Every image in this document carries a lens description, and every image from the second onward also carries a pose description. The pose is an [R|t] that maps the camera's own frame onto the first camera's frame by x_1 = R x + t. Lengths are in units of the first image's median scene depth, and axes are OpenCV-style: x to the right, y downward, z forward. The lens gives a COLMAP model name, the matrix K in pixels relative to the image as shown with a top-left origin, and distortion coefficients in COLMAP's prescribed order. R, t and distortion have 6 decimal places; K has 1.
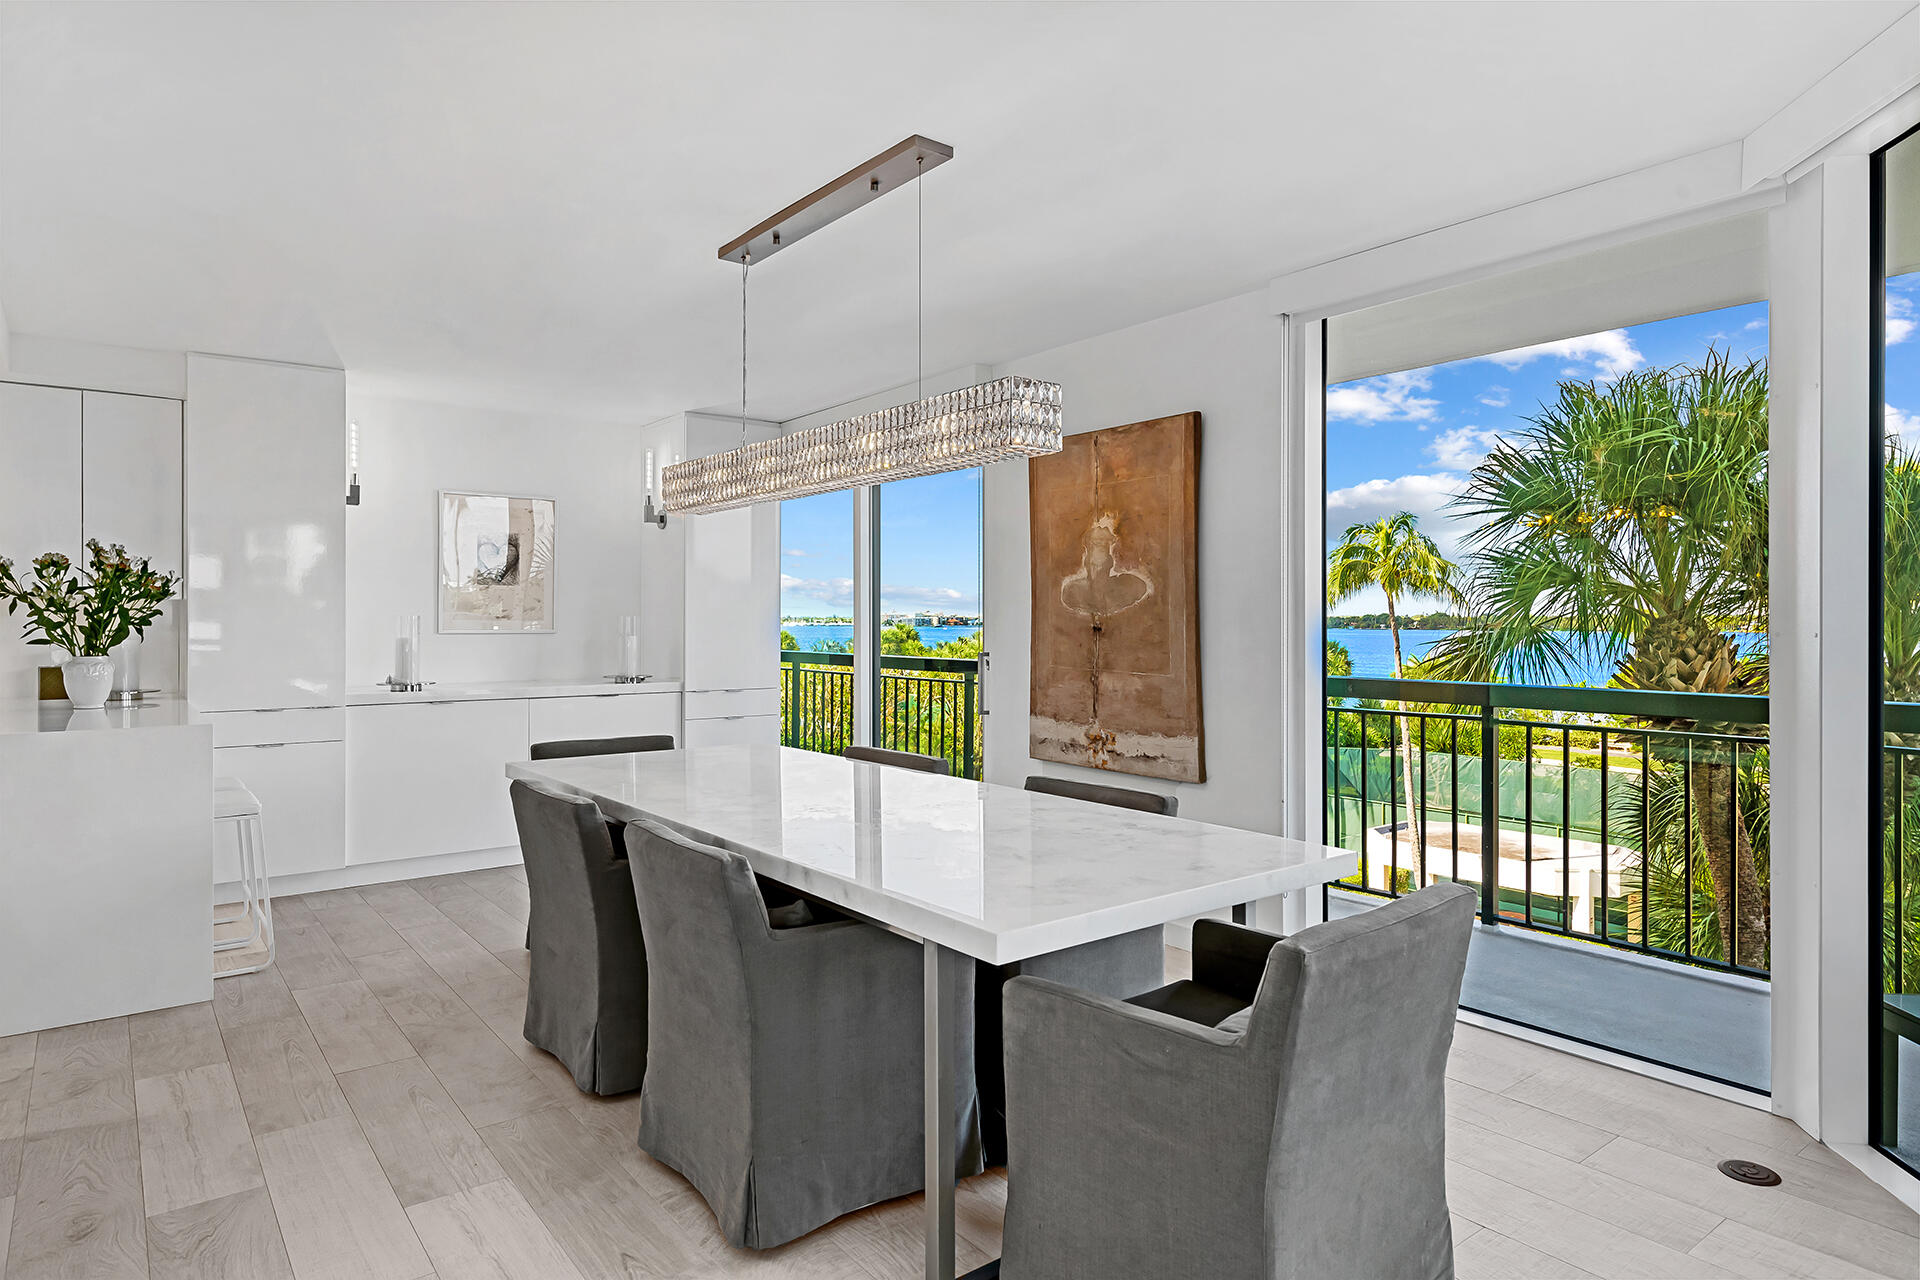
lens RADIAL K [[1098.2, 0, 962.7], [0, 1098.2, 625.1], [0, 0, 1]] dist [-0.001153, -0.001024]
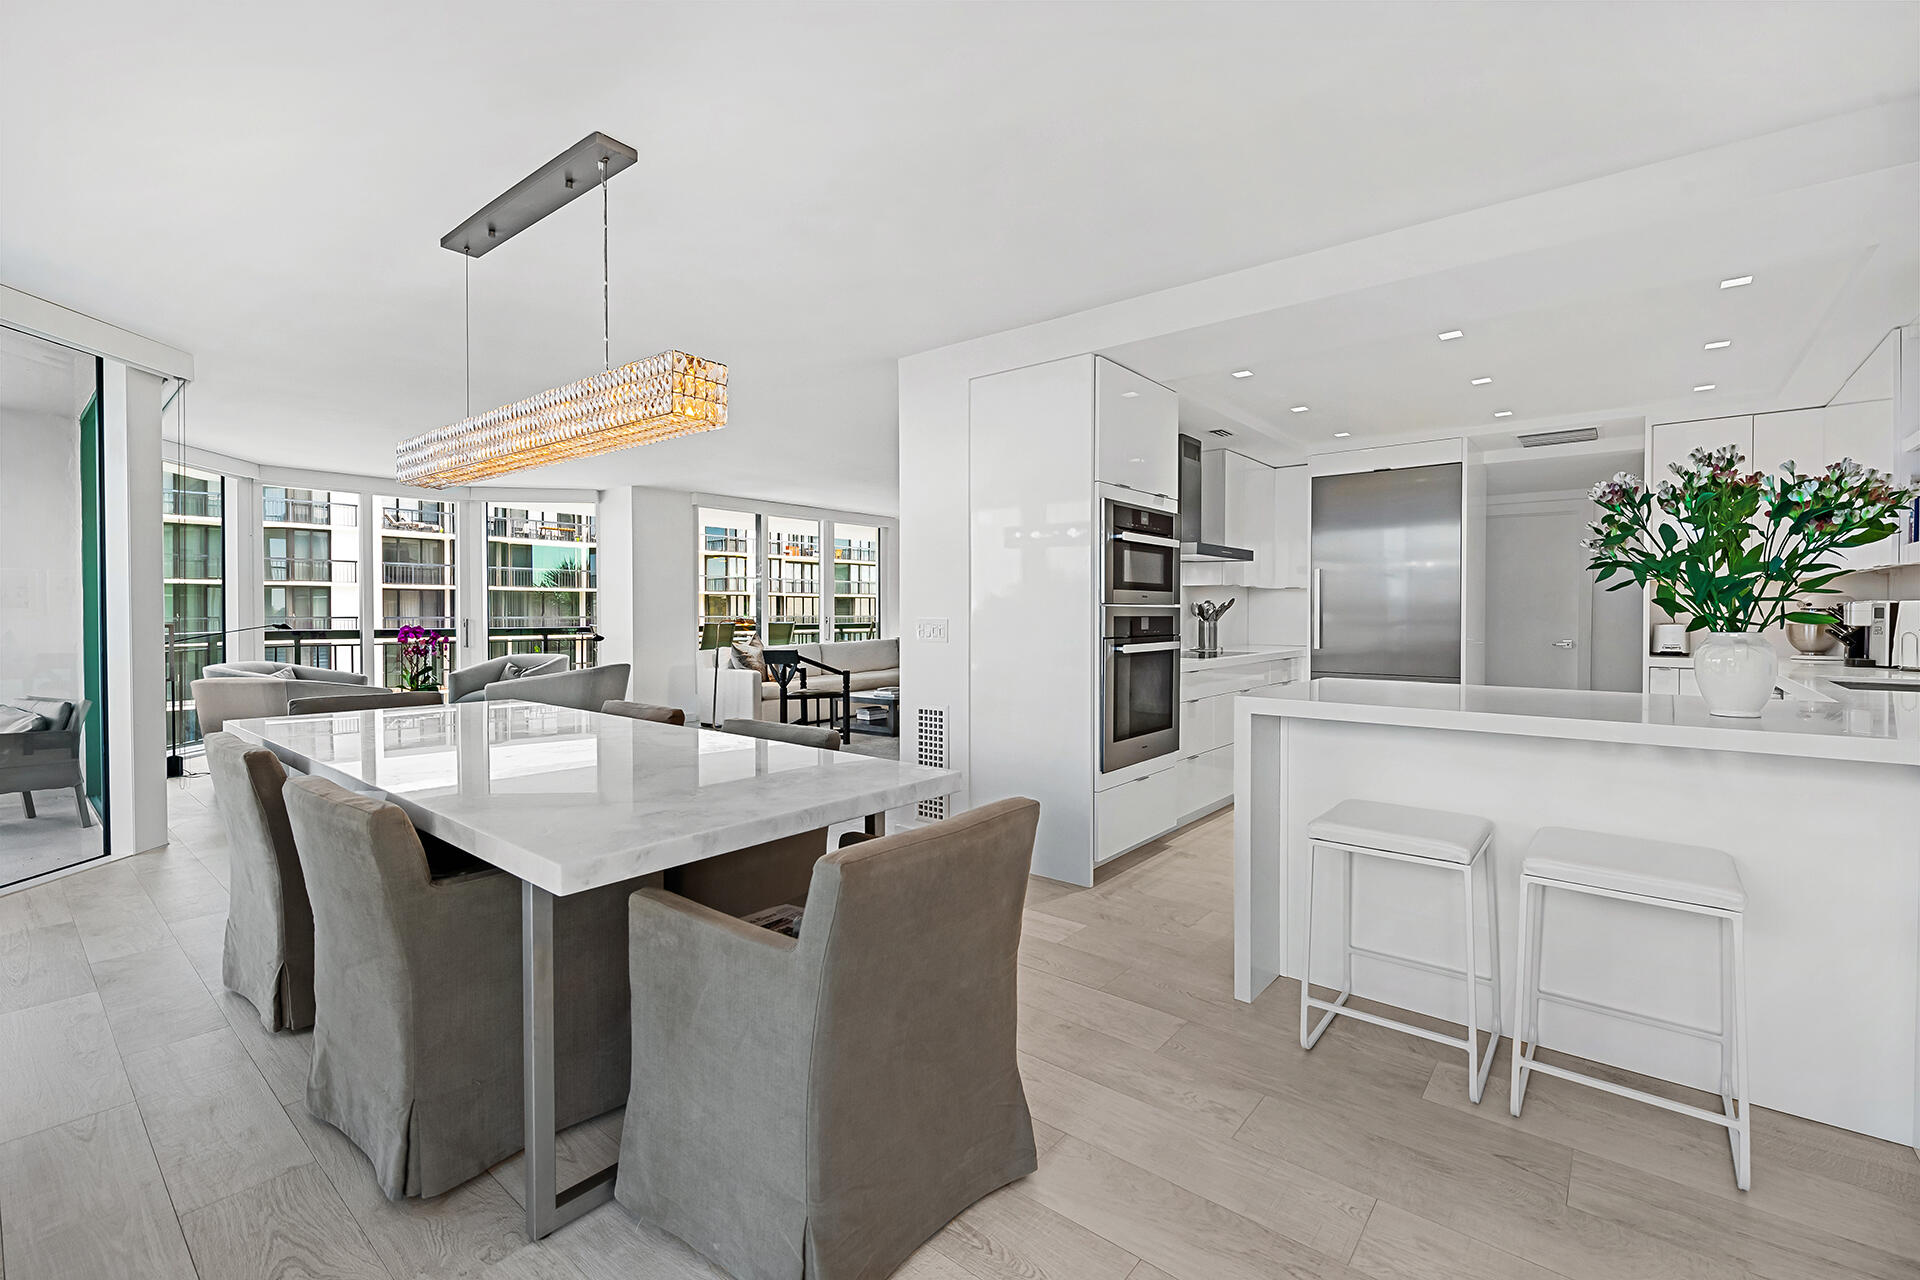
lens RADIAL K [[842.4, 0, 957.4], [0, 842.4, 629.0], [0, 0, 1]] dist [-0.001393, -0.000029]
pose [[-0.977532, 0.003345, -0.210762, -0.261104], [-0.003413, 0.999492, 0.031694, 0.012826], [0.210761, 0.031701, -0.977023, 1.347668]]
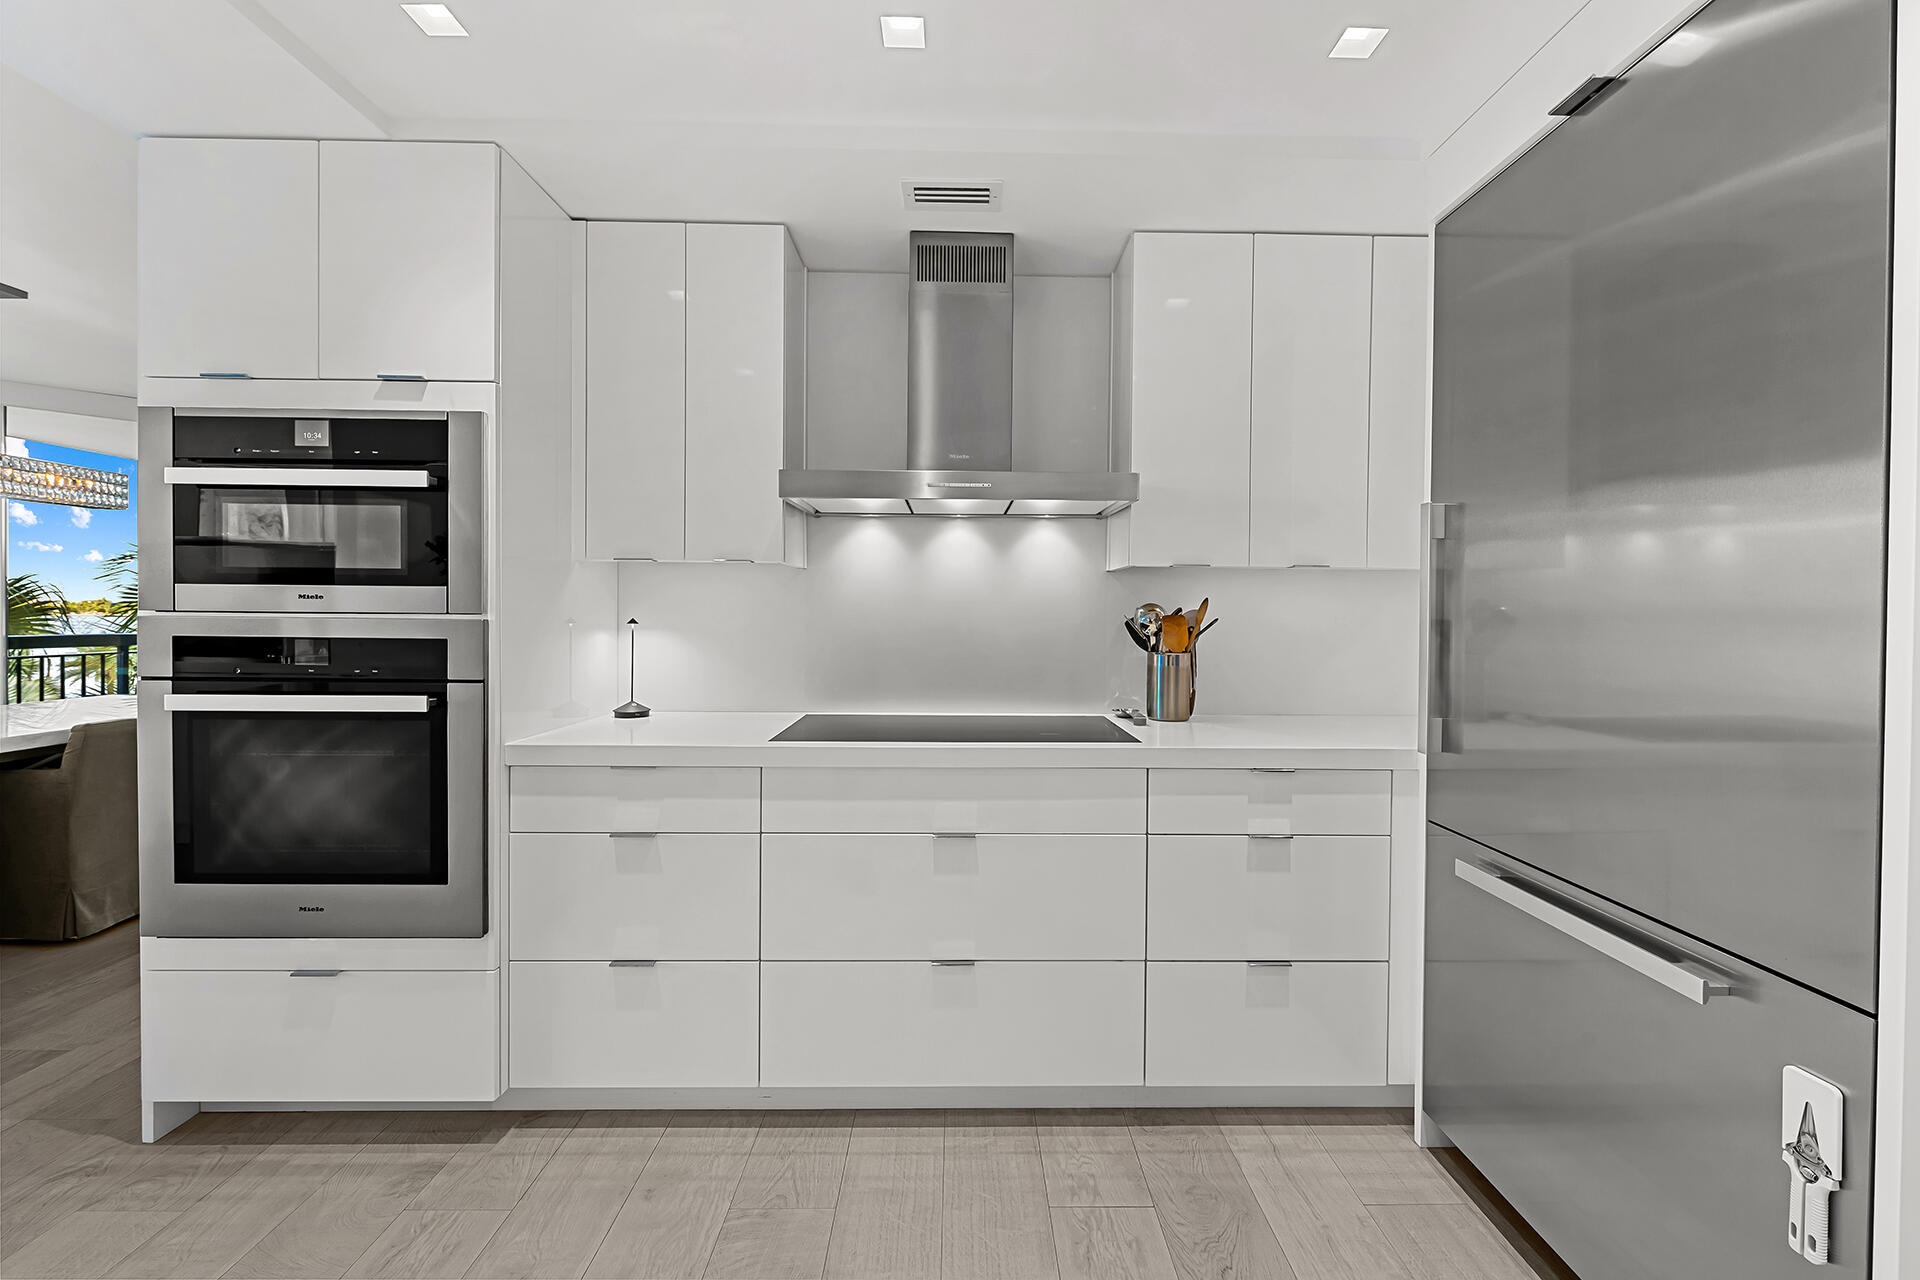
lens RADIAL K [[803.9, 0, 967.0], [0, 803.9, 626.0], [0, 0, 1]] dist [-0.000811, -0.000314]
pose [[-0.786949, -0.013461, 0.616871, -1.130695], [-0.003192, 0.999837, 0.017746, 0.013221], [-0.617010, 0.011996, -0.786864, 0.657450]]
